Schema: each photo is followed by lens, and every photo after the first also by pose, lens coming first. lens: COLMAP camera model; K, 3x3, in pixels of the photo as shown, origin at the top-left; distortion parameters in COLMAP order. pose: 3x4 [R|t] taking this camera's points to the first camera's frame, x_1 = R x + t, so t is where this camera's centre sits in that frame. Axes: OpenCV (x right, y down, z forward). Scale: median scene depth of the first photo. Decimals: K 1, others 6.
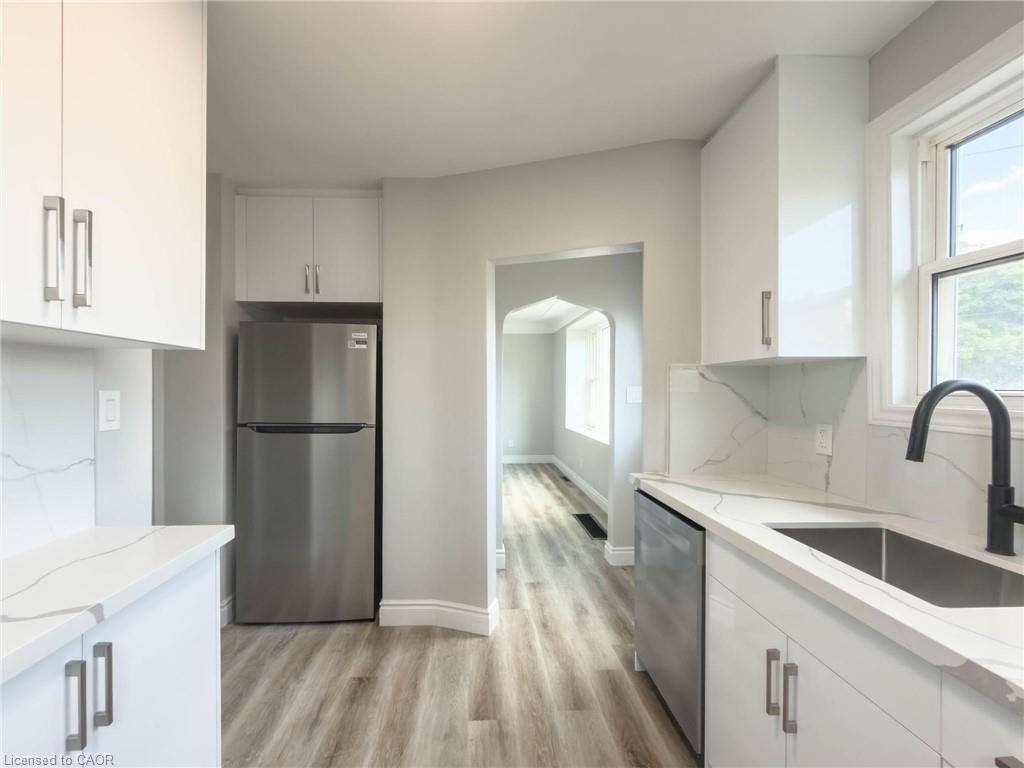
lens RADIAL K [[445.3, 0, 503.3], [0, 445.3, 389.0], [0, 0, 1]] dist [-0.003920, -0.000310]
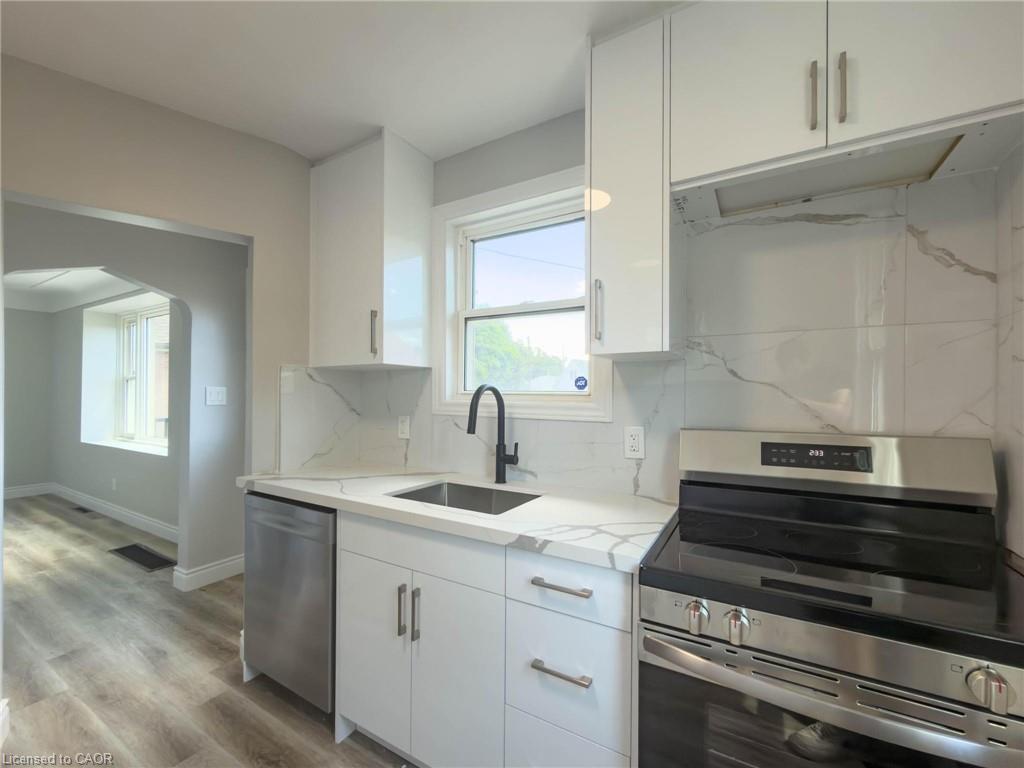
lens RADIAL K [[414.4, 0, 523.7], [0, 414.4, 391.3], [0, 0, 1]] dist [-0.012199, -0.000220]
pose [[0.538173, 0.009660, 0.842779, -0.119845], [-0.006222, 0.999953, -0.007489, 0.009774], [-0.842811, -0.001213, 0.538208, 0.019749]]
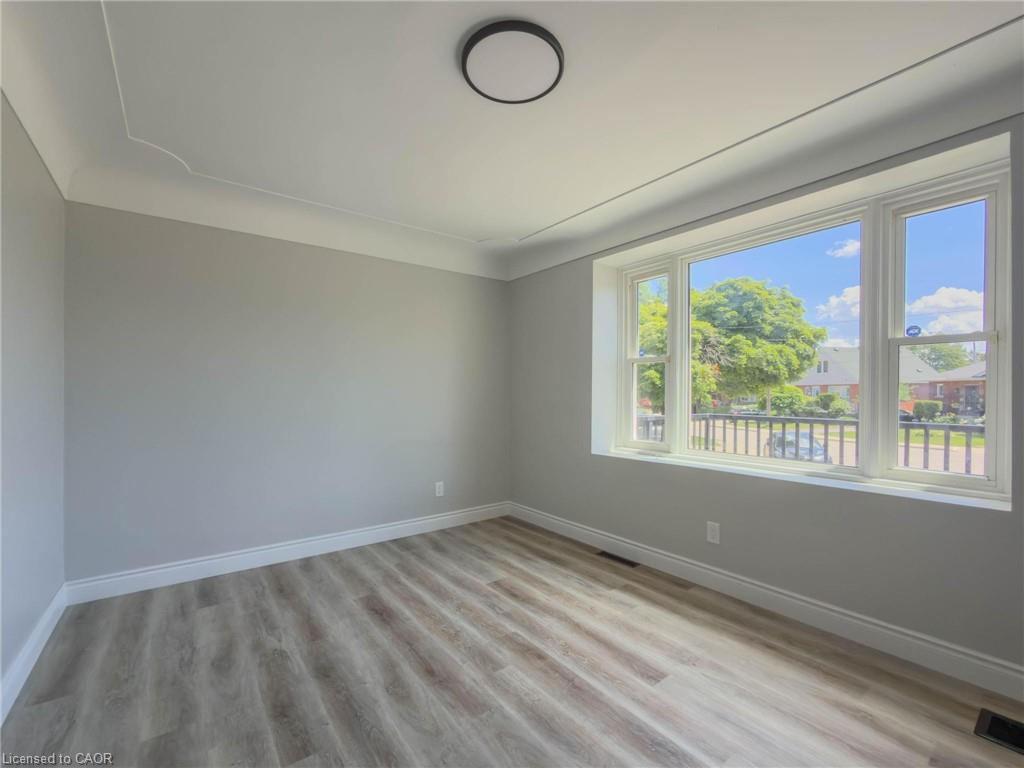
lens RADIAL K [[433.8, 0, 512.4], [0, 433.8, 392.1], [0, 0, 1]] dist [-0.003422, -0.000260]
pose [[0.834888, 0.001270, 0.550418, -0.647731], [0.000302, 0.999996, -0.002765, 0.053120], [-0.550420, 0.002475, 0.834884, 1.921092]]
